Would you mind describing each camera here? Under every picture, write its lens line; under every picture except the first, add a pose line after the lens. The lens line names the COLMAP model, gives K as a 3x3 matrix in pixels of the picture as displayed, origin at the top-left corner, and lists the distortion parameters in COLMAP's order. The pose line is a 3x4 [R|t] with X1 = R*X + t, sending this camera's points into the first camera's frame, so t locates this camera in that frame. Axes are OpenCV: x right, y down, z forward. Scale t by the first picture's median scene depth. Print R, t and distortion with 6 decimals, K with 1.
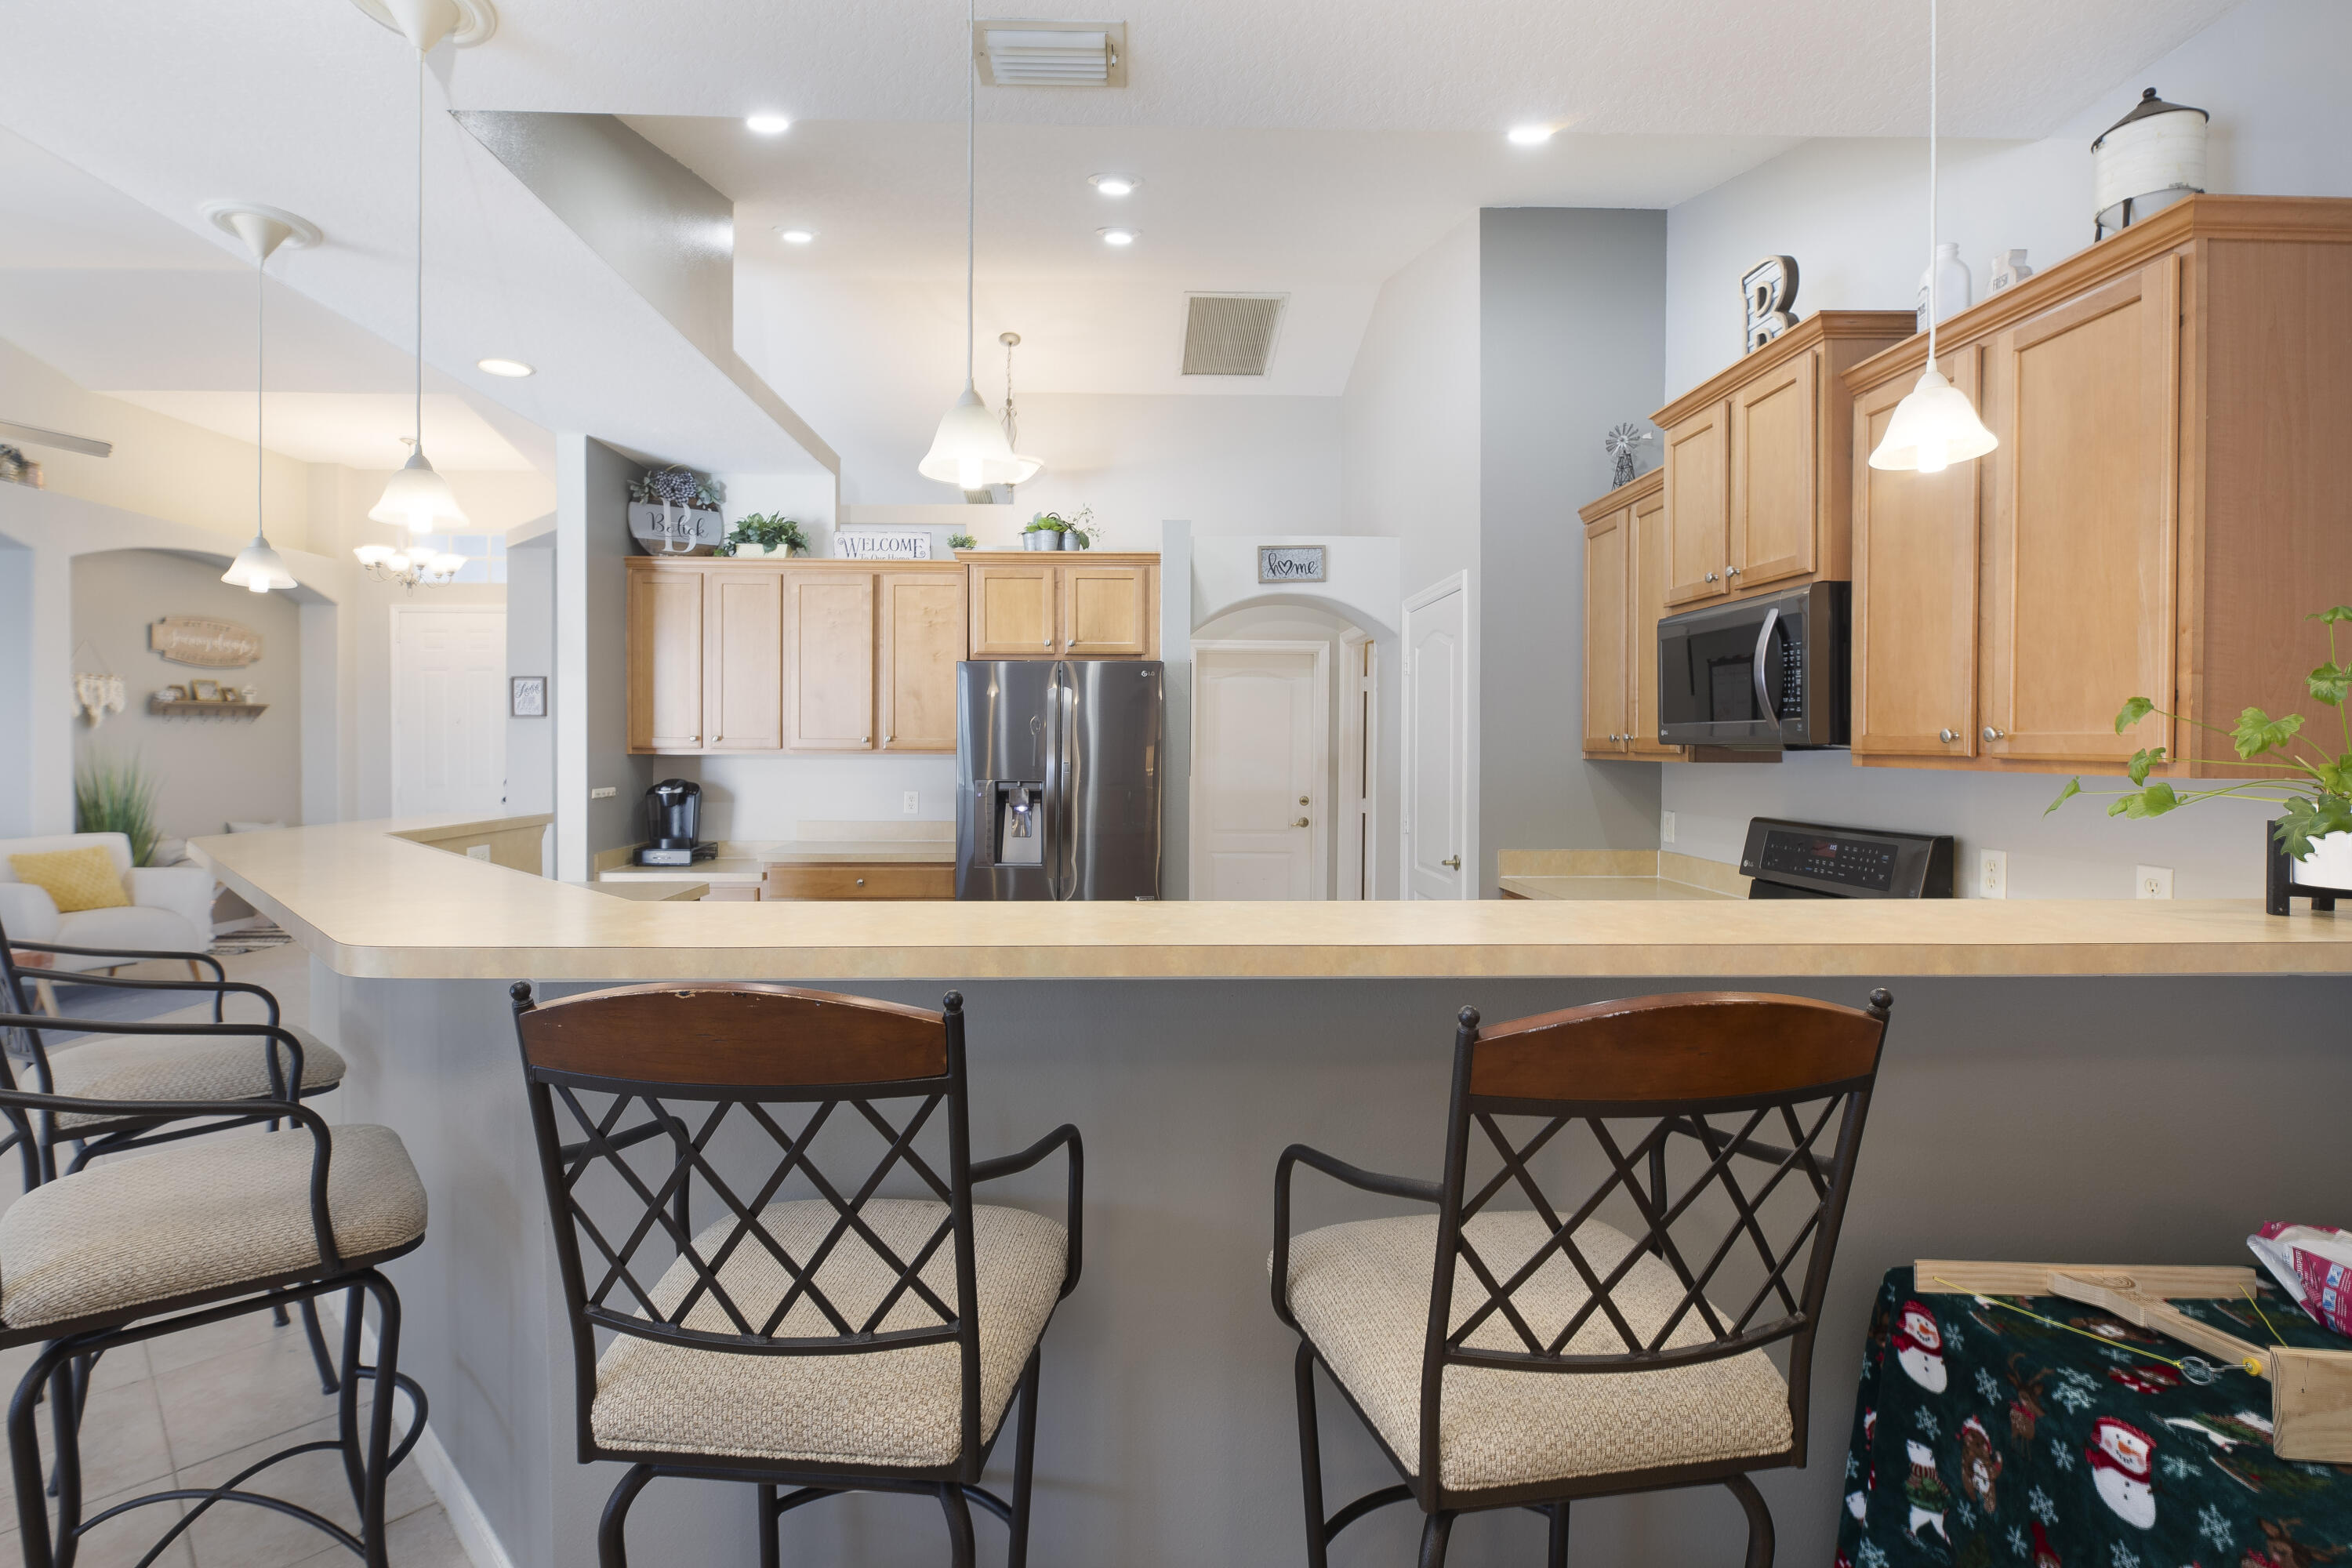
lens RADIAL K [[1072.6, 0, 1145.6], [0, 1072.6, 745.2], [0, 0, 1]] dist [0.001903, 0.000132]
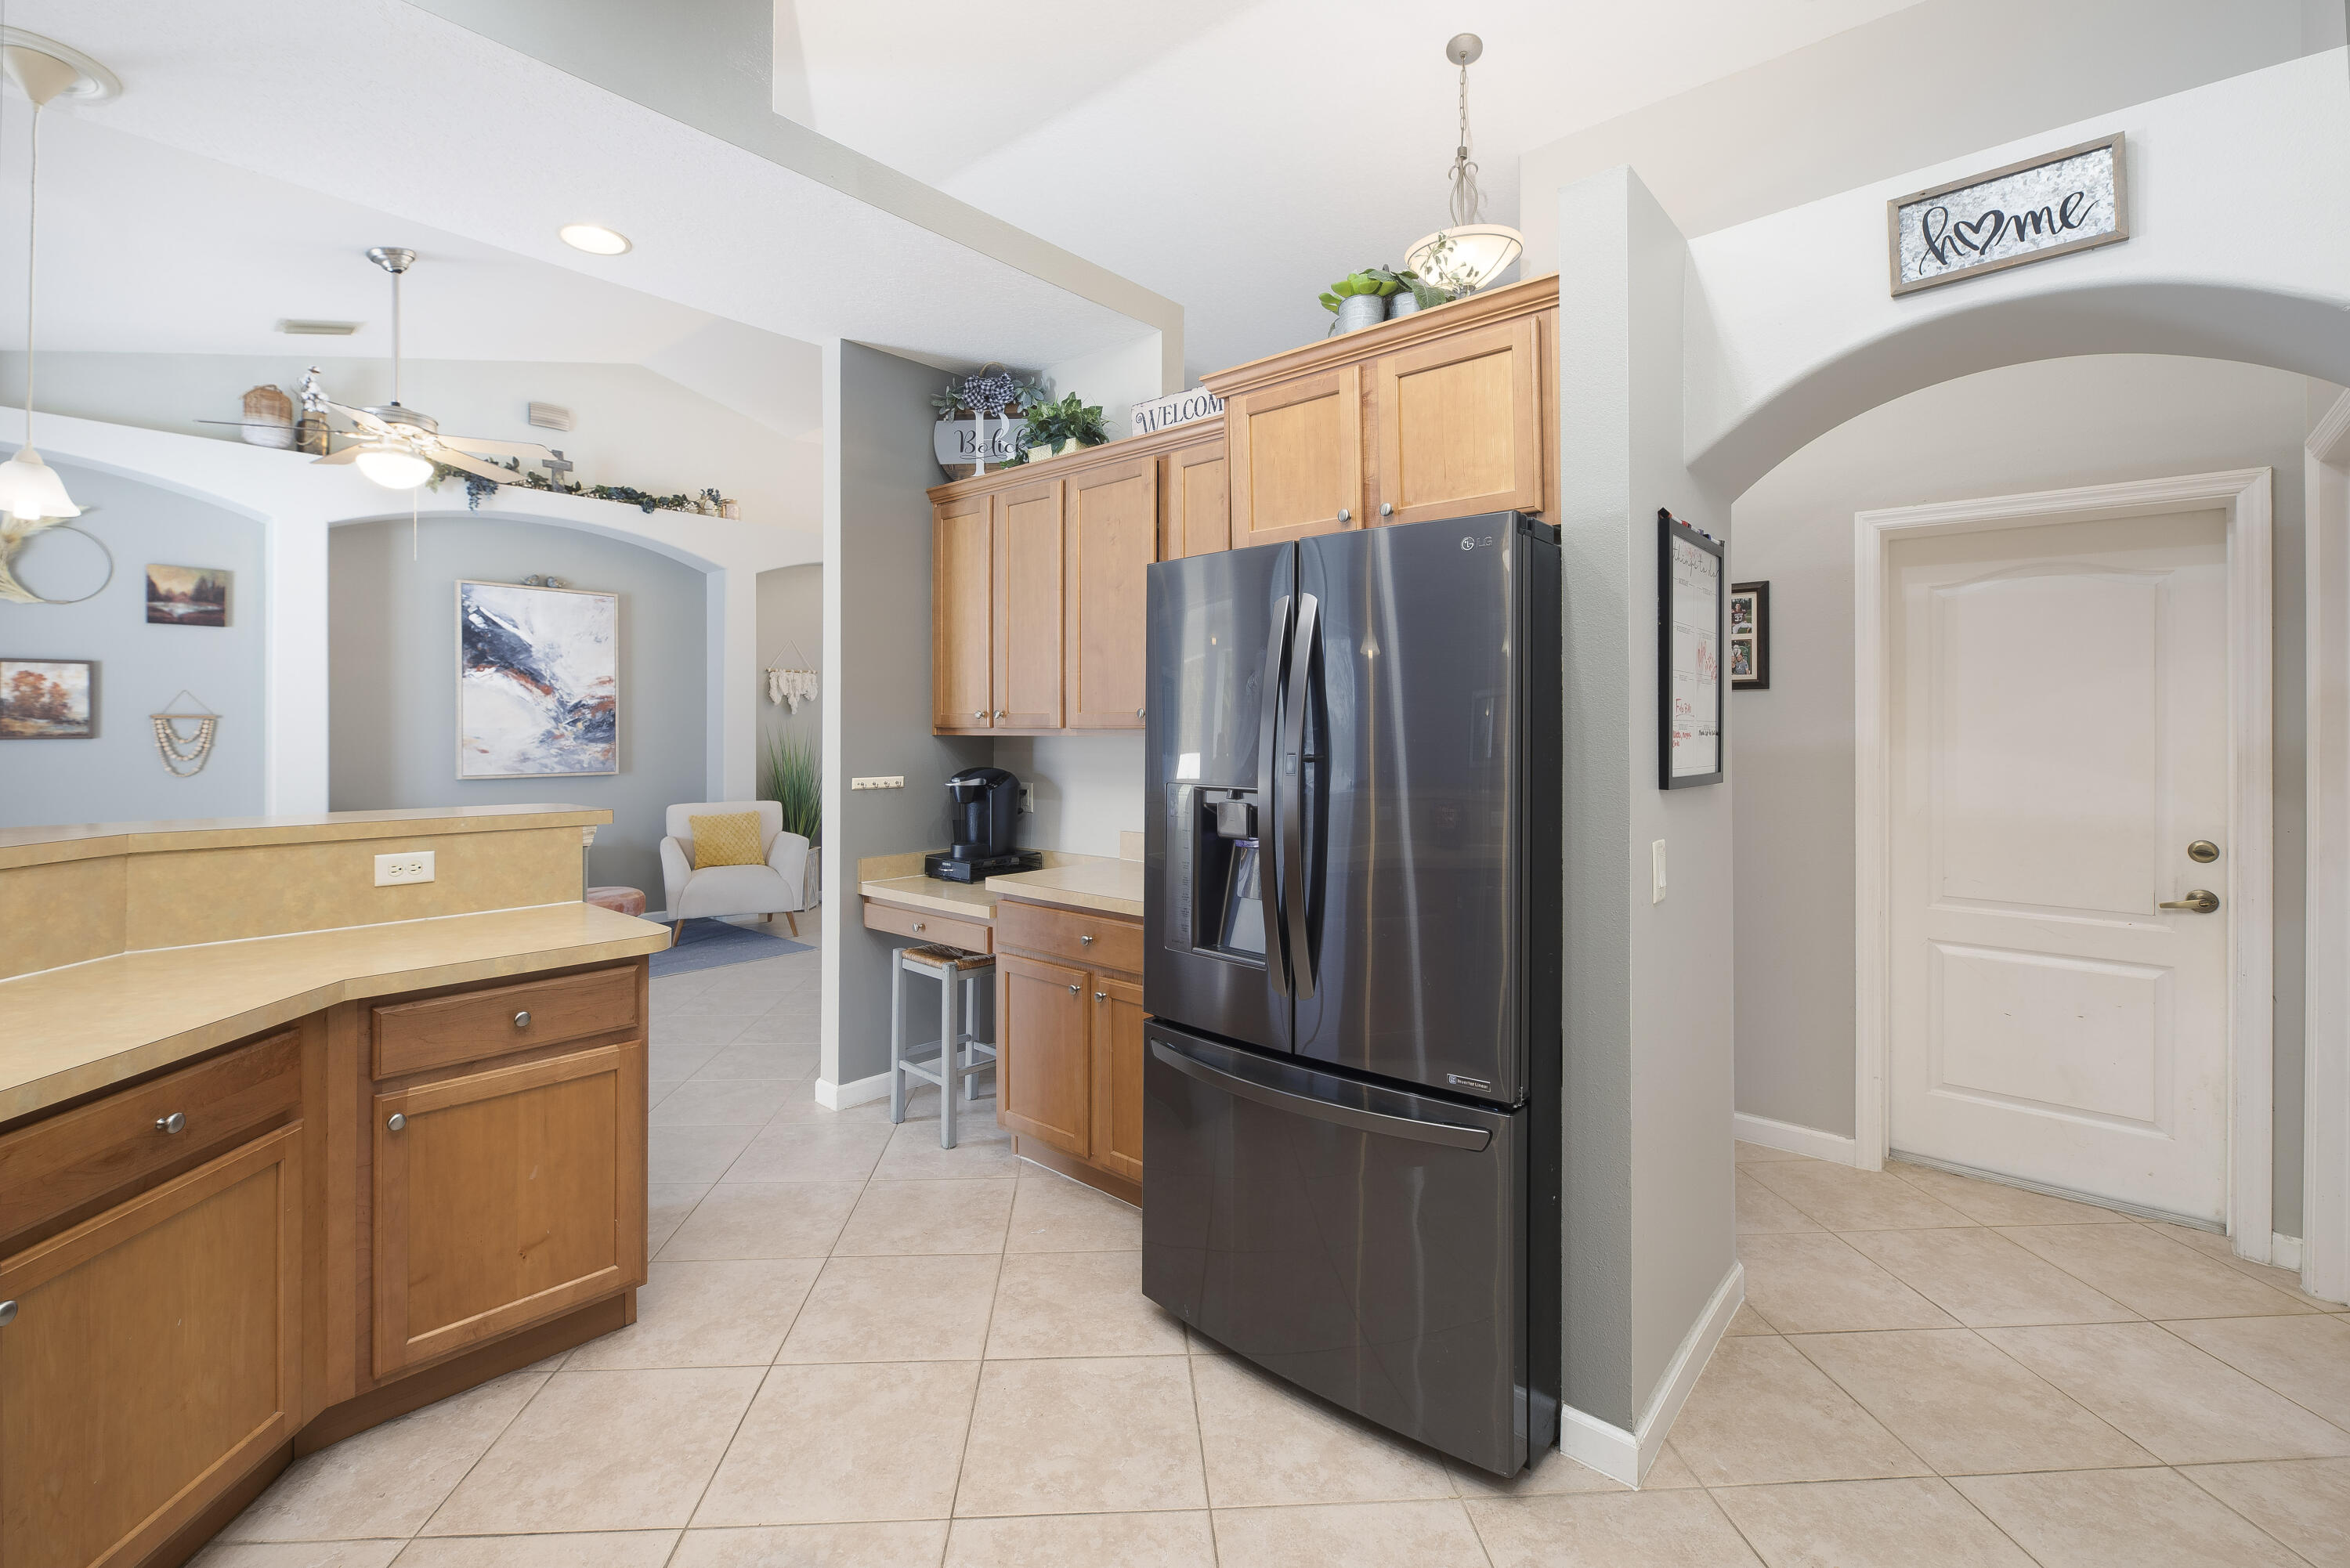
lens RADIAL K [[1022.6, 0, 1164.8], [0, 1022.6, 725.2], [0, 0, 1]] dist [0.000602, 0.000141]
pose [[0.731937, -0.003827, -0.681362, 0.165149], [-0.003101, 0.999955, -0.008947, 0.007432], [0.681366, 0.008661, 0.731892, 0.553445]]
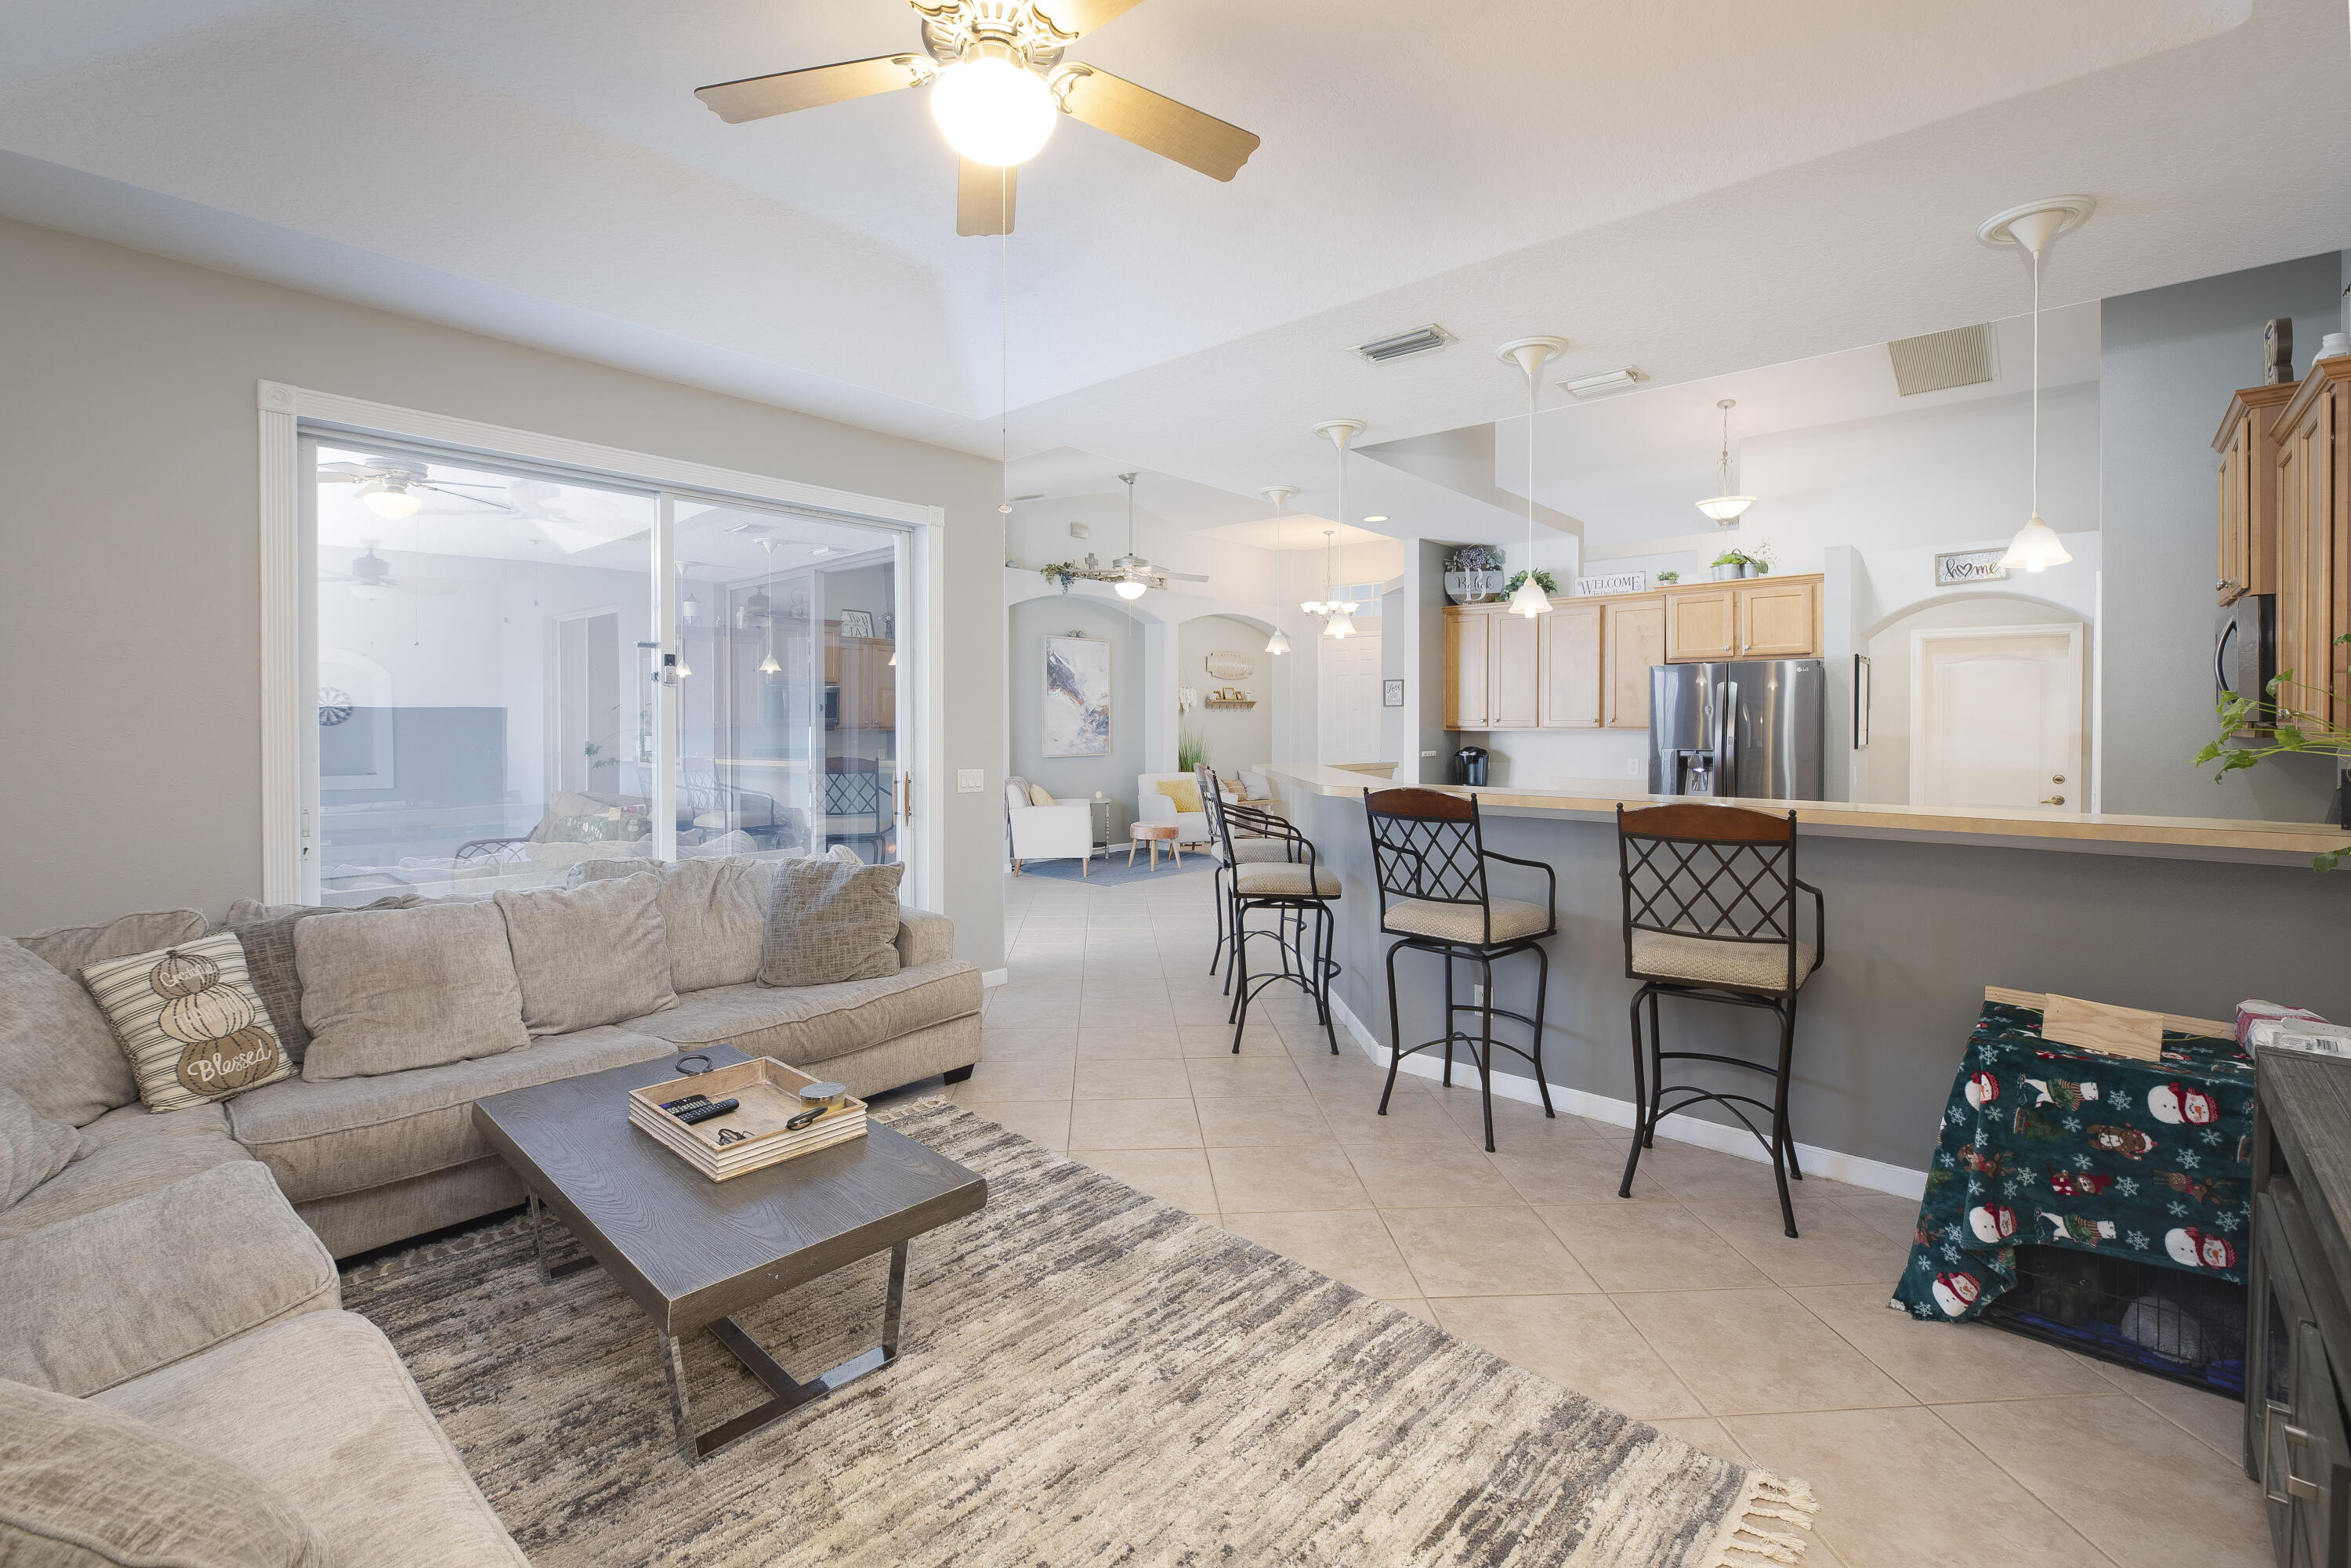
lens RADIAL K [[1017.3, 0, 1178.0], [0, 1017.3, 746.4], [0, 0, 1]] dist [0.000678, -0.000060]
pose [[0.737744, 0.014273, -0.674930, 0.248819], [-0.001281, 0.999804, 0.019742, 0.003030], [0.675079, -0.013700, 0.737618, -0.385226]]
